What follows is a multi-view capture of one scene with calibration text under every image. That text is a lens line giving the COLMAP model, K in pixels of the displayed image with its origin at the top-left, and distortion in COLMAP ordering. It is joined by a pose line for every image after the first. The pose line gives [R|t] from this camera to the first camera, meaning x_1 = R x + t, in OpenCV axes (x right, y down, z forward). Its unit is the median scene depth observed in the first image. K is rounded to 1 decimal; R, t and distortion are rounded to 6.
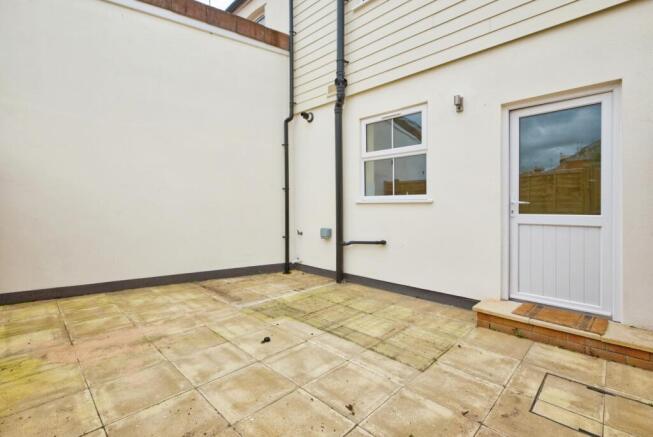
lens RADIAL K [[296.4, 0, 328.7], [0, 296.4, 215.3], [0, 0, 1]] dist [0.003475, -0.000630]
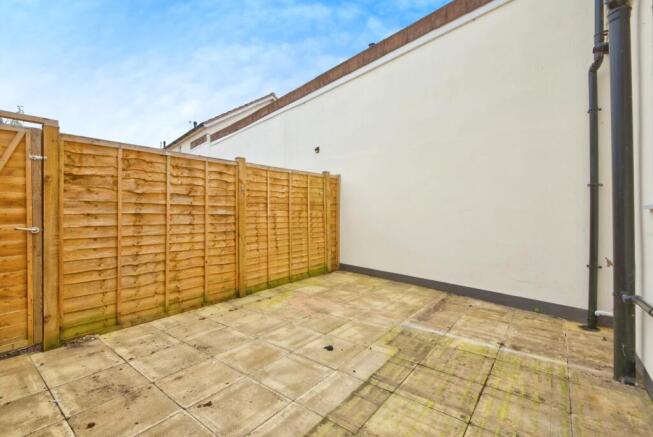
lens RADIAL K [[296.4, 0, 328.7], [0, 296.4, 215.3], [0, 0, 1]] dist [0.003475, -0.000630]
pose [[0.111438, 0.006004, -0.993753, 0.733503], [-0.020735, 0.999778, 0.003715, -0.039608], [0.993555, 0.020191, 0.111538, 0.792068]]
